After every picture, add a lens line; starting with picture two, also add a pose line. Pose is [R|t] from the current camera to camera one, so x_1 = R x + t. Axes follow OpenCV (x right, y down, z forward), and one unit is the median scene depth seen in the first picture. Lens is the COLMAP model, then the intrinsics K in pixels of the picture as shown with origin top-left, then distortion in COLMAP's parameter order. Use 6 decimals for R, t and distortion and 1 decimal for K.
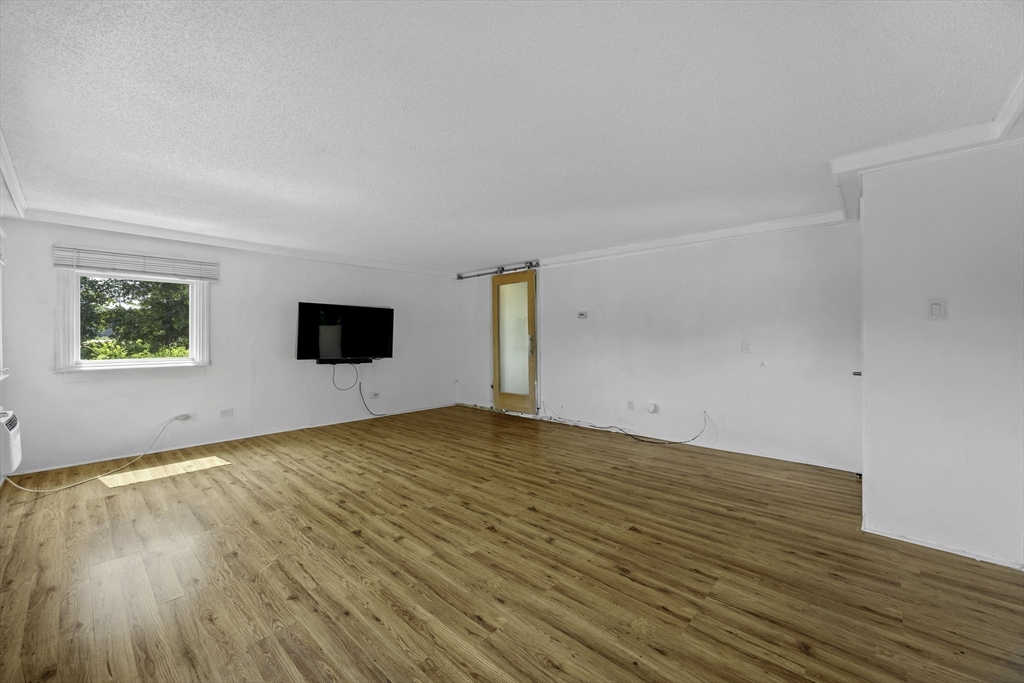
lens RADIAL K [[394.3, 0, 513.2], [0, 394.3, 331.9], [0, 0, 1]] dist [-0.003210, 0.000601]
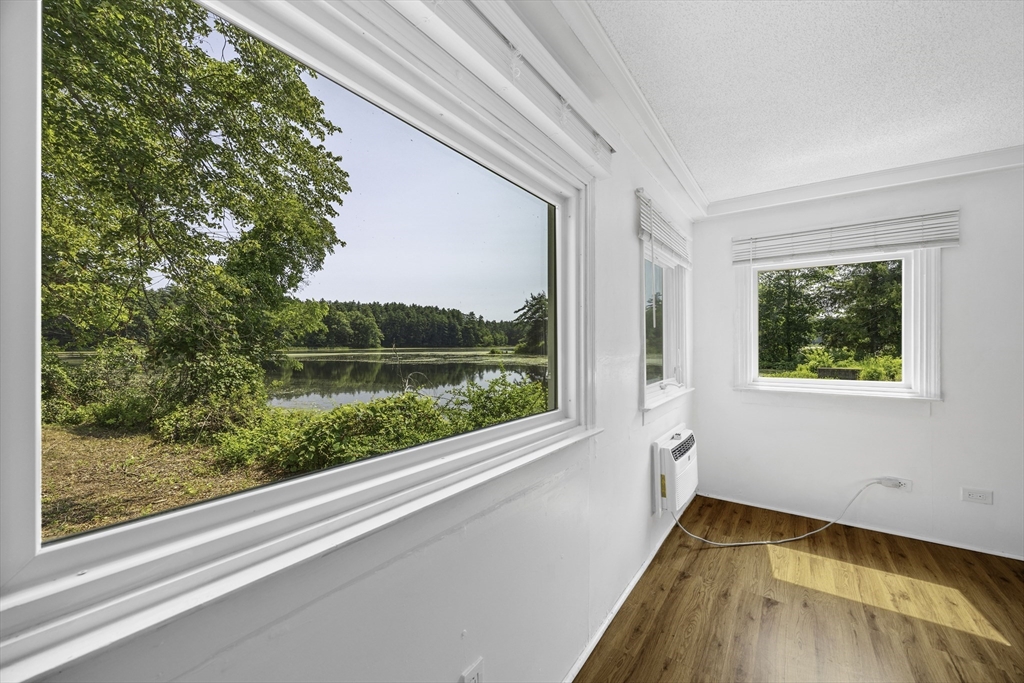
lens RADIAL K [[394.3, 0, 522.4], [0, 394.3, 346.7], [0, 0, 1]] dist [-0.003210, 0.000601]
pose [[0.121168, 0.008631, -0.992594, -0.406943], [0.010471, 0.999895, 0.009973, -0.002360], [0.992577, -0.011601, 0.121065, 0.482903]]
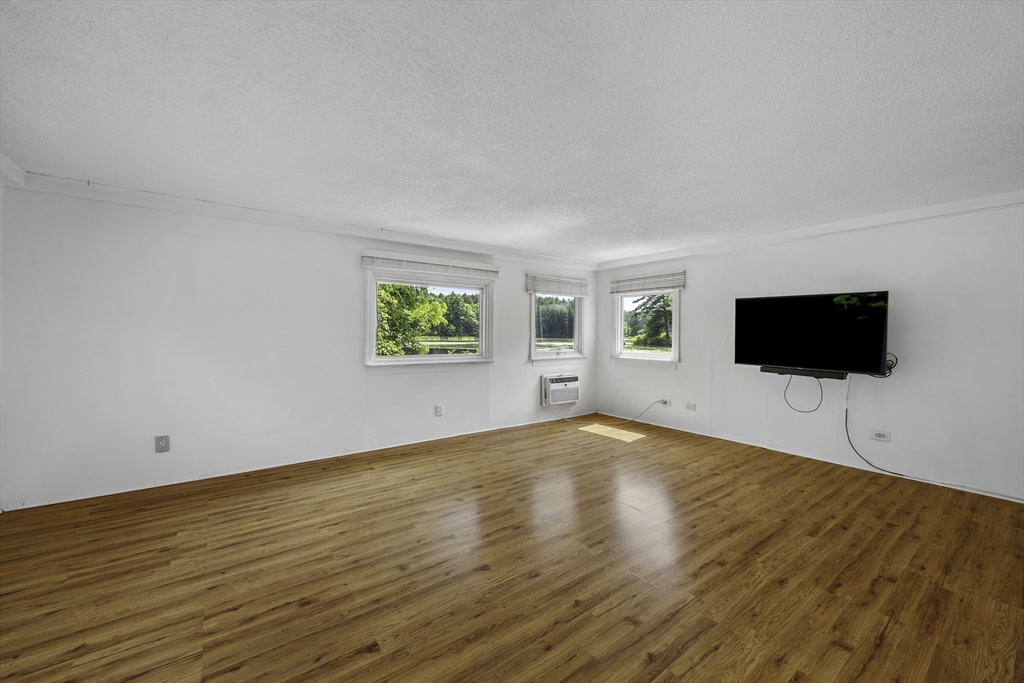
lens RADIAL K [[418.0, 0, 516.3], [0, 418.0, 336.3], [0, 0, 1]] dist [-0.008825, 0.001664]
pose [[-0.199062, 0.004651, -0.979976, 0.697451], [0.002988, 0.999987, 0.004139, 0.005149], [0.979982, -0.002104, -0.199074, 1.048238]]
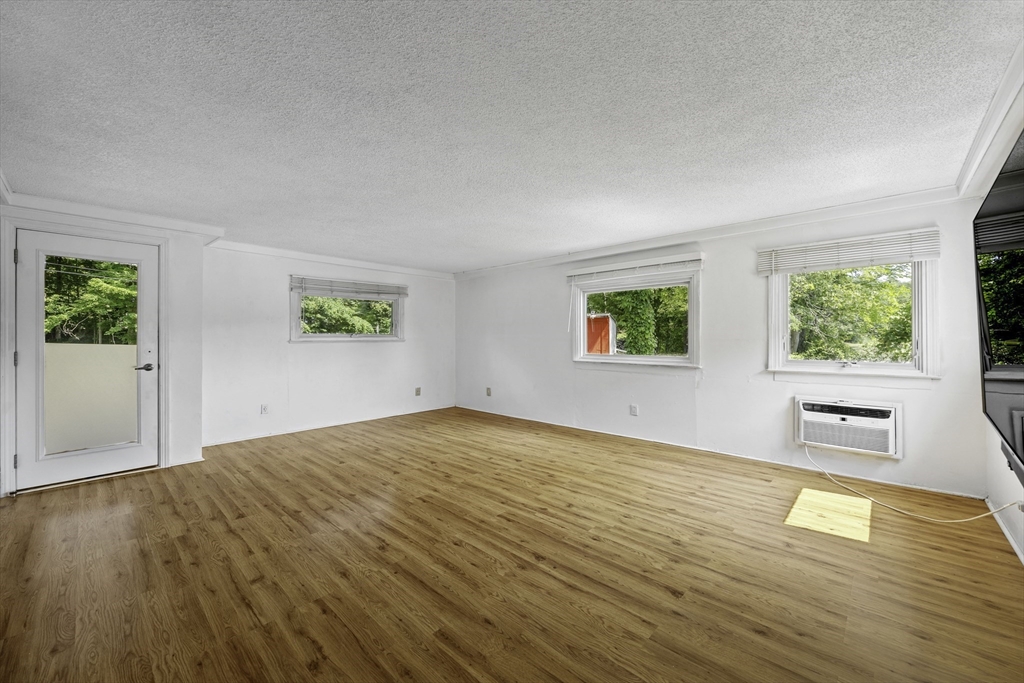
lens RADIAL K [[394.3, 0, 498.9], [0, 394.3, 329.8], [0, 0, 1]] dist [-0.003210, 0.000601]
pose [[-0.998764, 0.006986, 0.049213, -0.299593], [0.005695, 0.999637, -0.026324, 0.018675], [-0.049379, -0.026011, -0.998441, 1.951469]]
